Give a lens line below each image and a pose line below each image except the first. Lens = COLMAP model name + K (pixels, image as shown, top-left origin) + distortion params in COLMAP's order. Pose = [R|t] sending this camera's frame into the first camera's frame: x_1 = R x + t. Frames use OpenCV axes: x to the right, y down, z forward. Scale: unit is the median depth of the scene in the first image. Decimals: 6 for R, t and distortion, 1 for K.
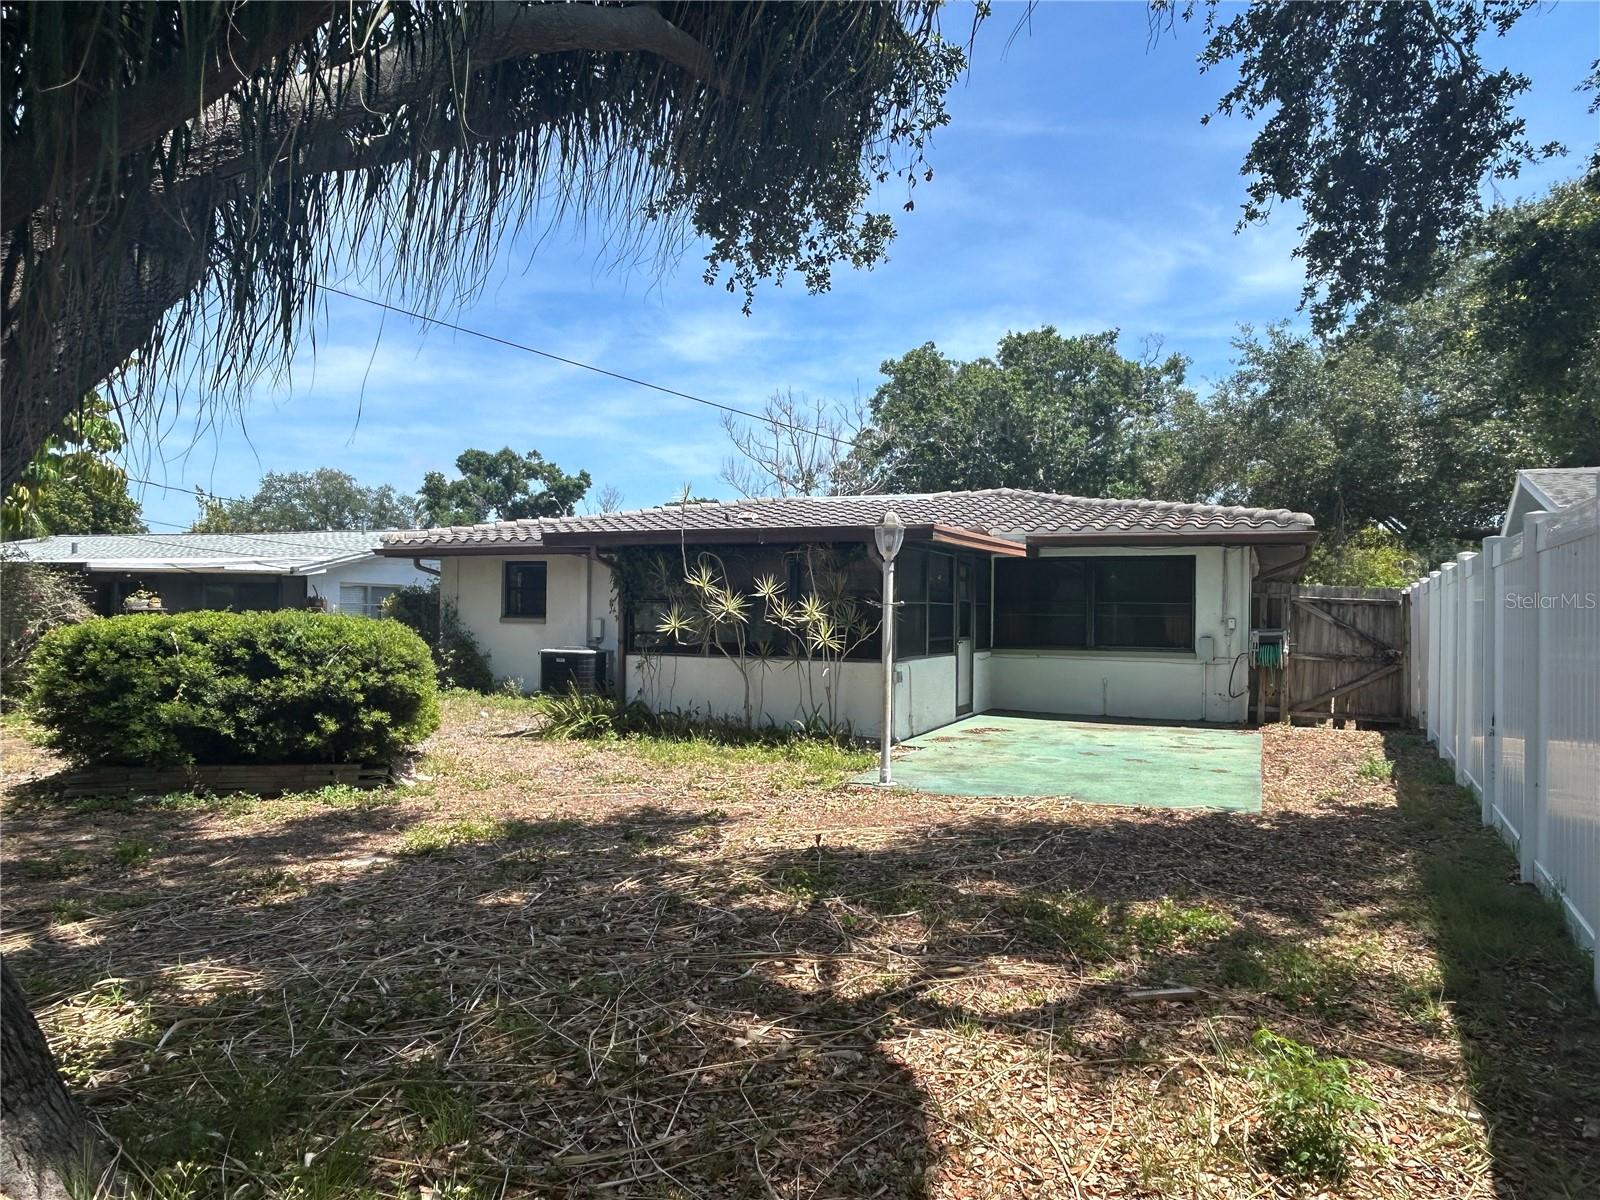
lens RADIAL K [[1088.1, 0, 811.0], [0, 1088.1, 610.0], [0, 0, 1]] dist [0.021446, -0.025744]
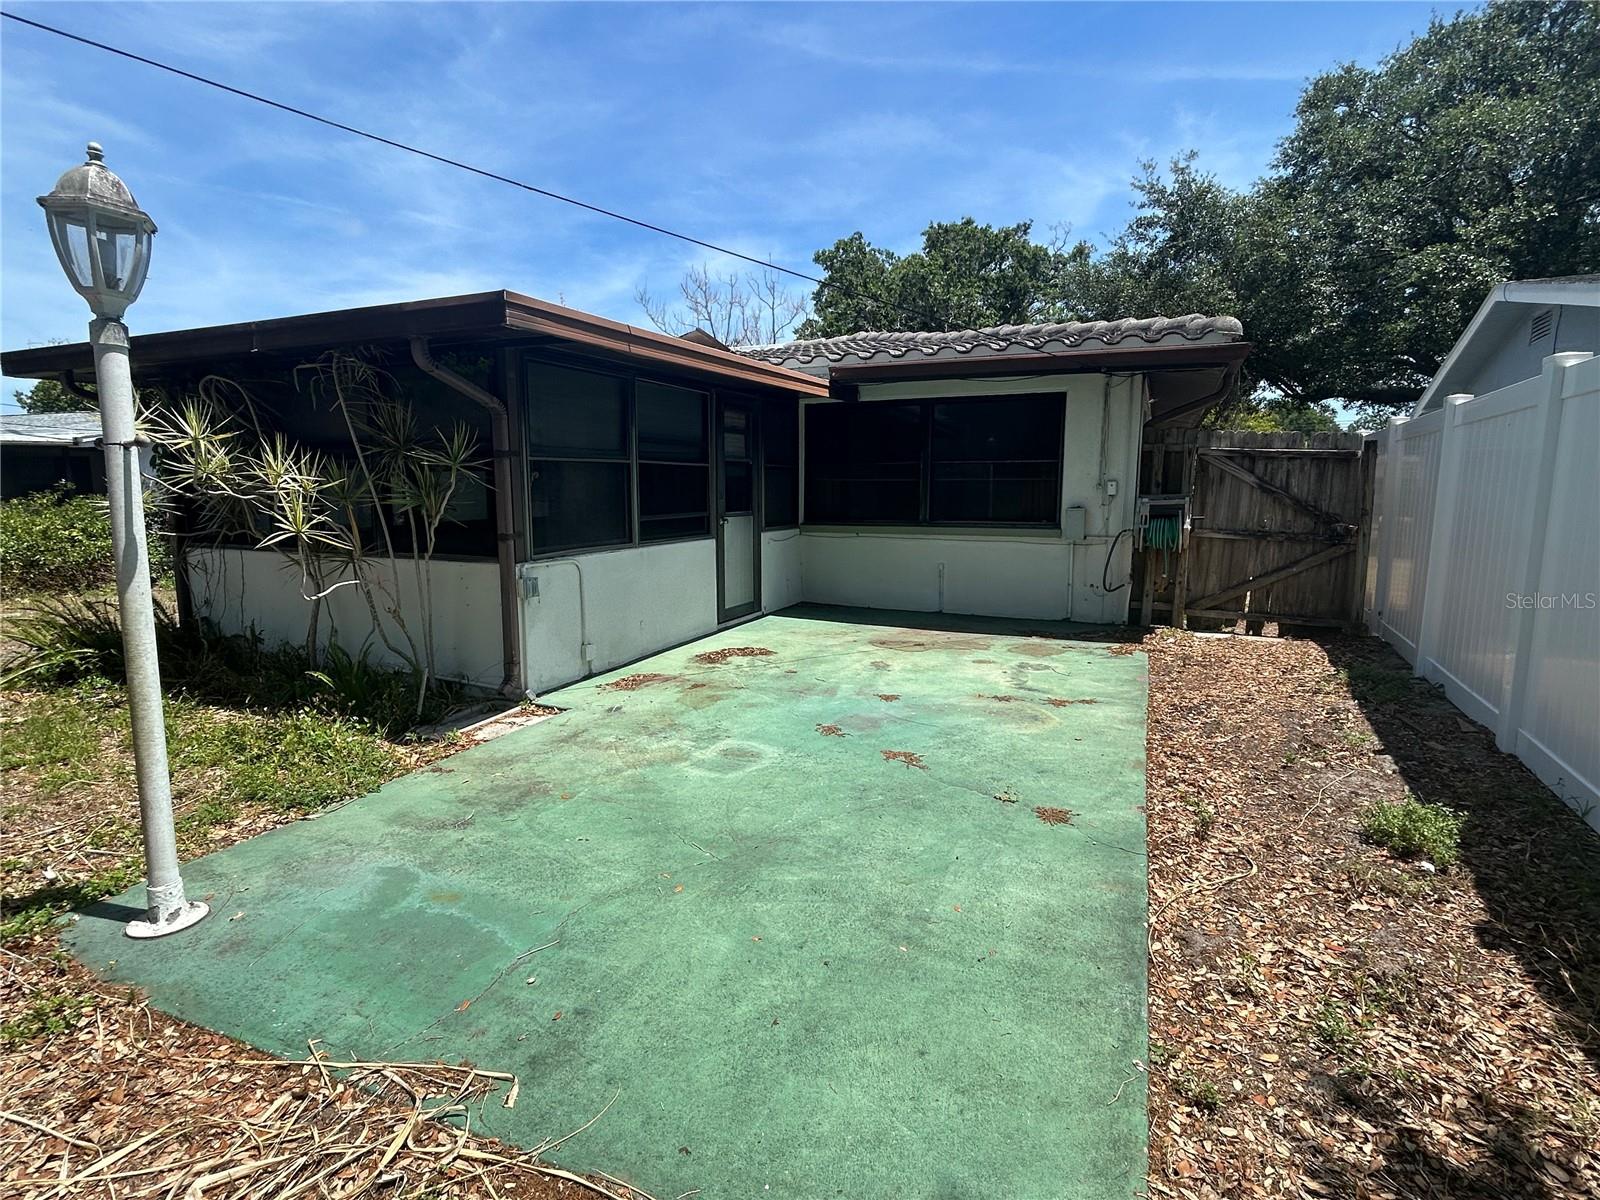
lens RADIAL K [[809.4, 0, 800.6], [0, 809.4, 597.6], [0, 0, 1]] dist [-0.002624, 0.002961]
pose [[0.999884, -0.009601, -0.011819, 0.191907], [0.011171, 0.989962, 0.140894, 0.006733], [0.010348, -0.141009, 0.989954, 0.474566]]
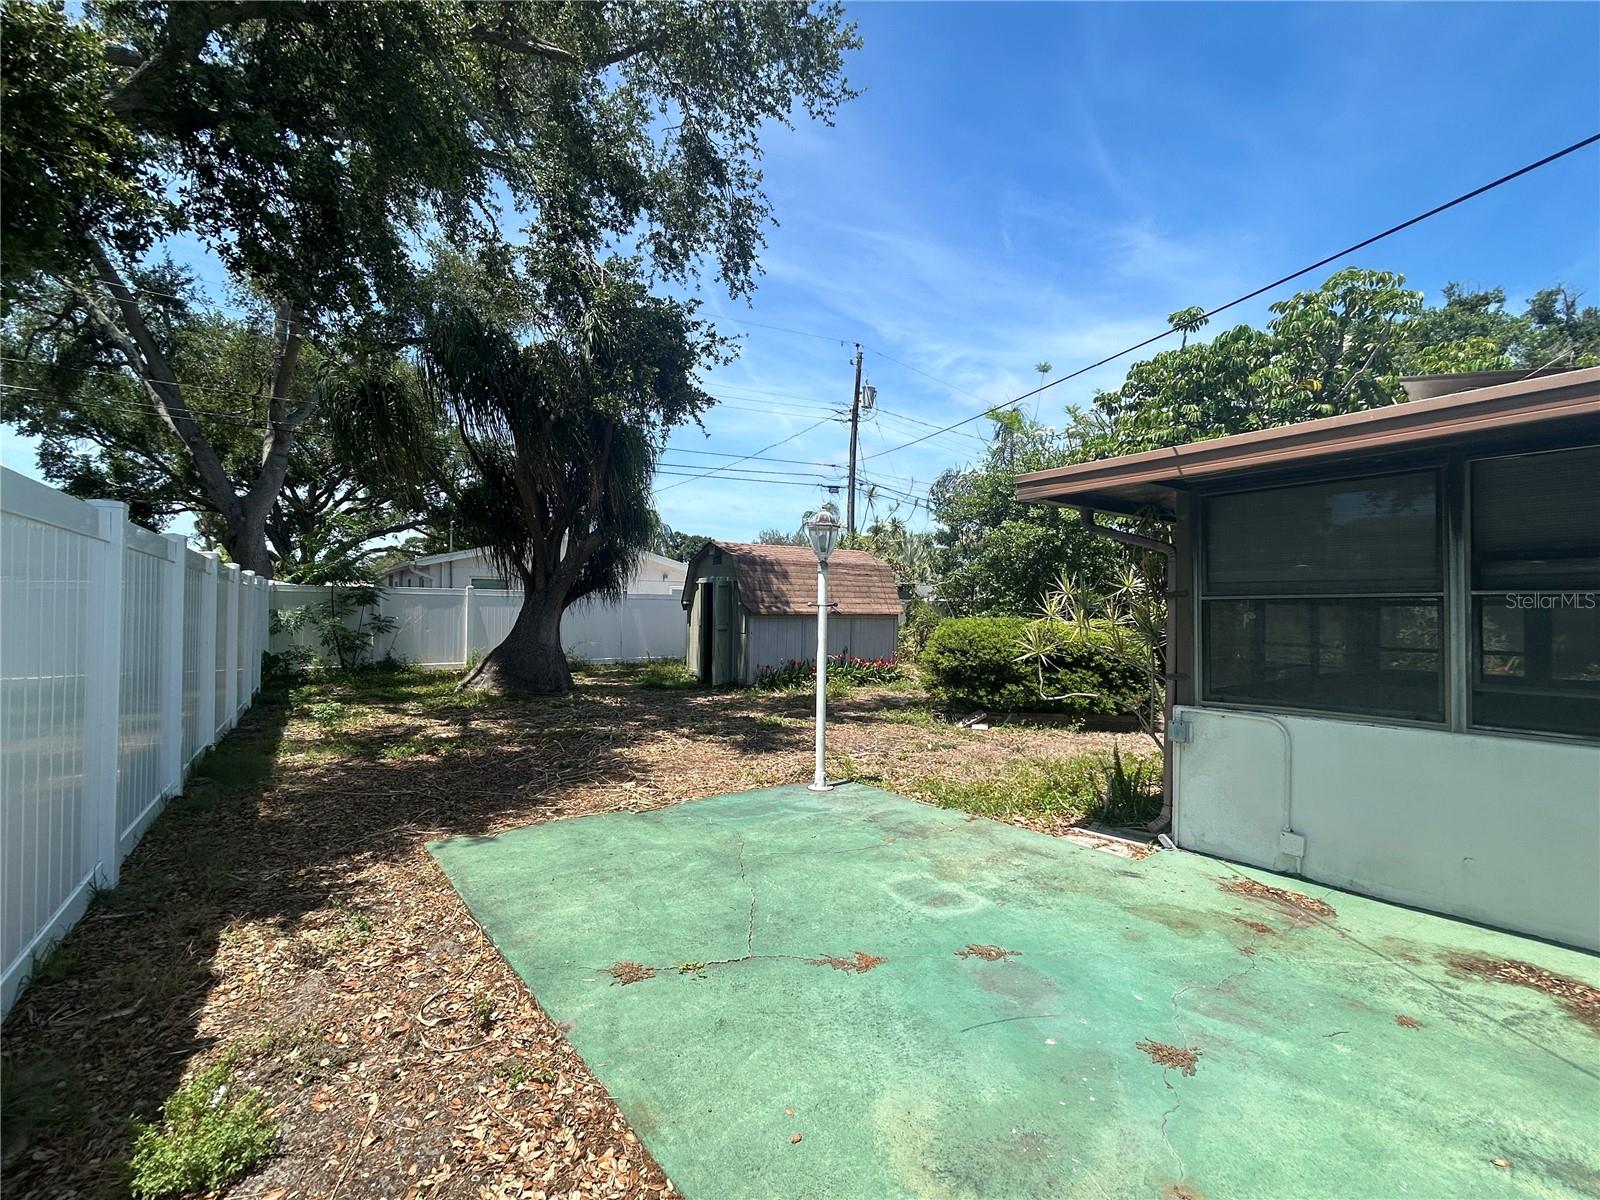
lens RADIAL K [[703.6, 0, 793.5], [0, 703.6, 602.3], [0, 0, 1]] dist [-0.003768, -0.000347]
pose [[-0.502124, -0.025568, -0.864417, 0.410692], [-0.010194, 0.999668, -0.023646, 0.005172], [0.864735, -0.003061, -0.502219, 0.837506]]
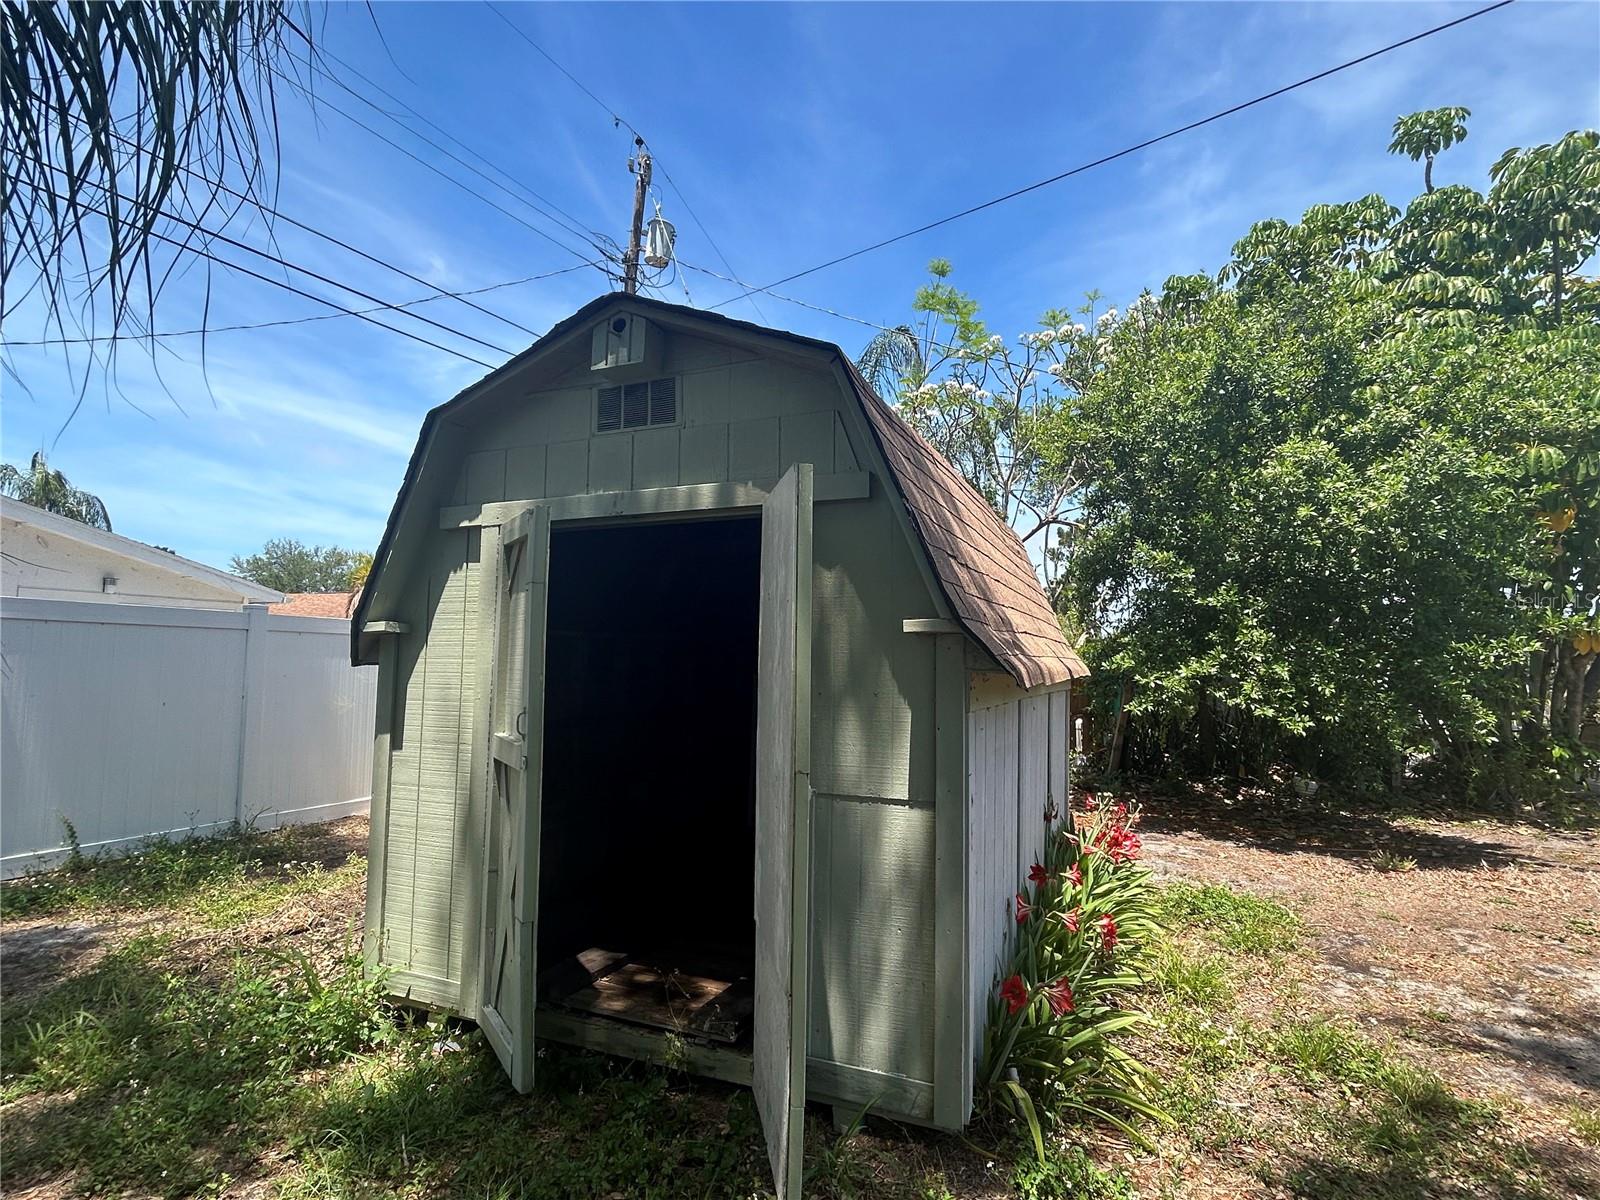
lens RADIAL K [[809.4, 0, 795.6], [0, 809.4, 599.5], [0, 0, 1]] dist [-0.002624, 0.002961]
pose [[0.029764, -0.093094, -0.995212, -0.193251], [-0.003876, 0.995635, -0.093249, -0.005400], [0.999549, 0.006633, 0.029273, 0.271532]]
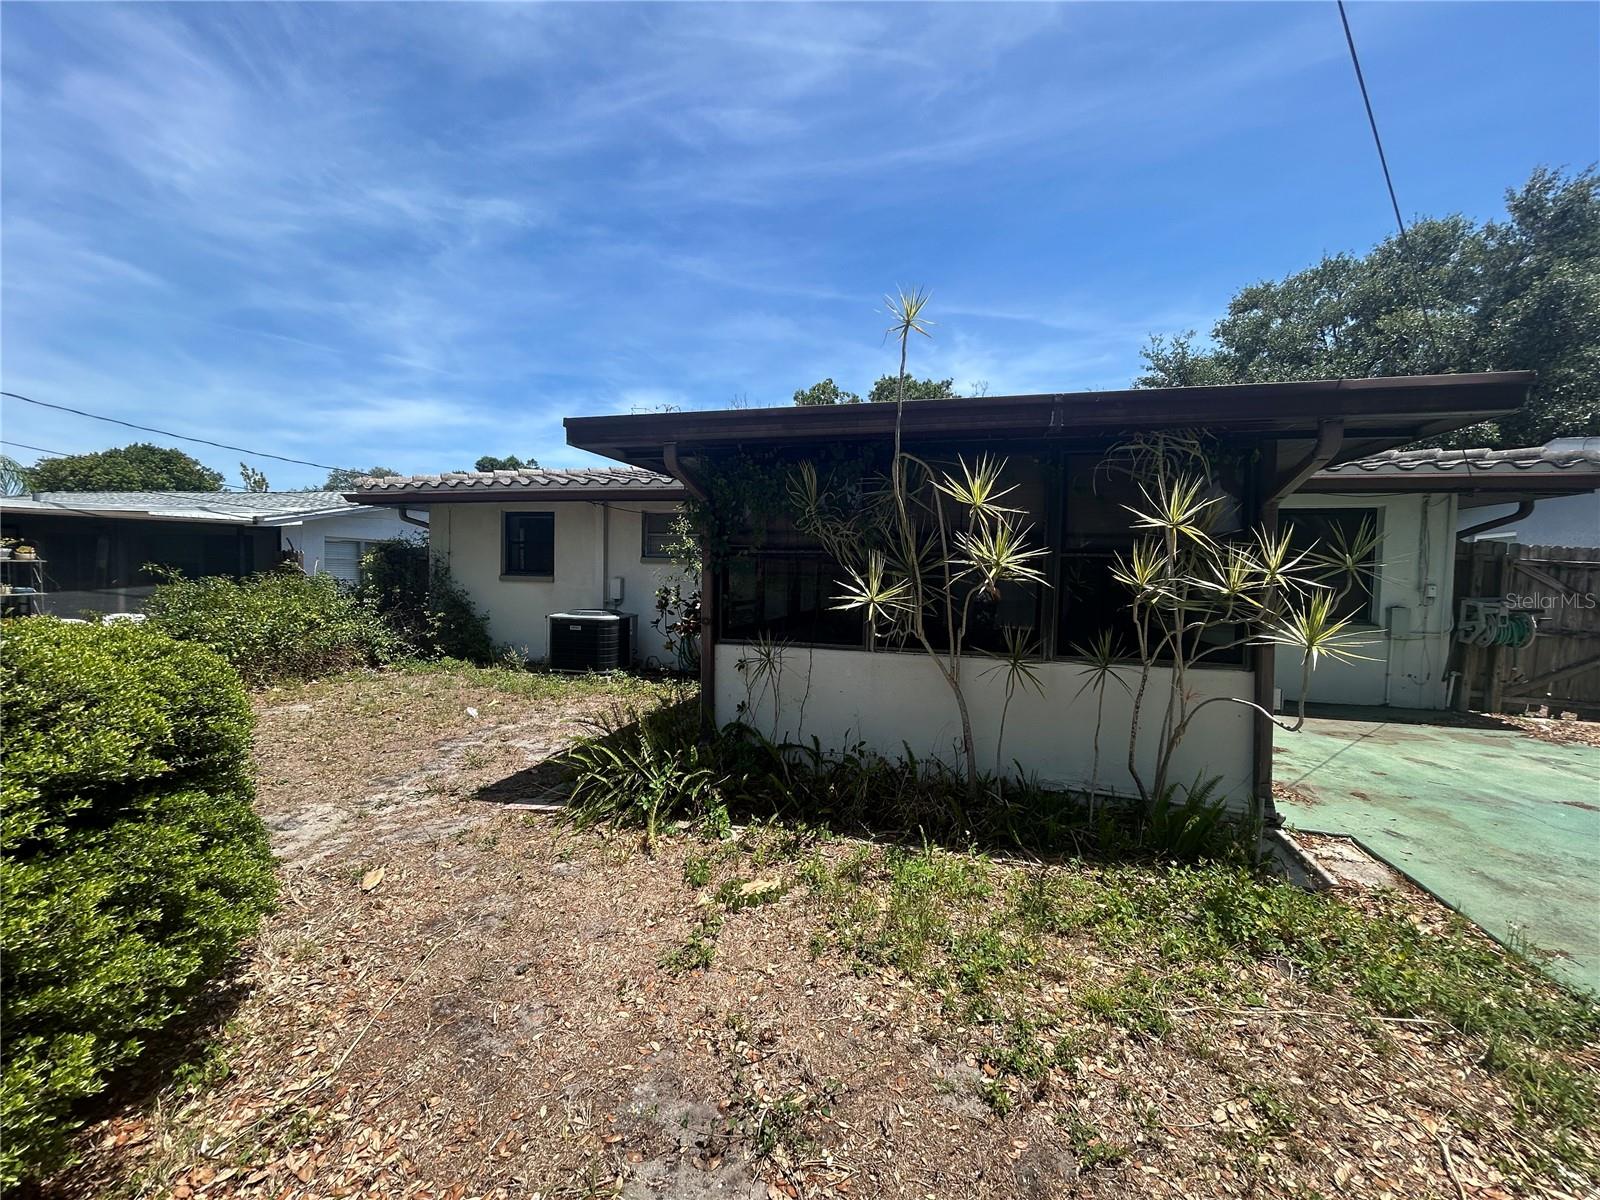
lens RADIAL K [[643.9, 0, 798.1], [0, 643.9, 599.8], [0, 0, 1]] dist [-0.000461, 0.000157]
pose [[0.989931, 0.003098, 0.141516, -0.159949], [-0.009340, 0.999011, 0.043465, 0.002649], [-0.141242, -0.044349, 0.988981, 0.601135]]
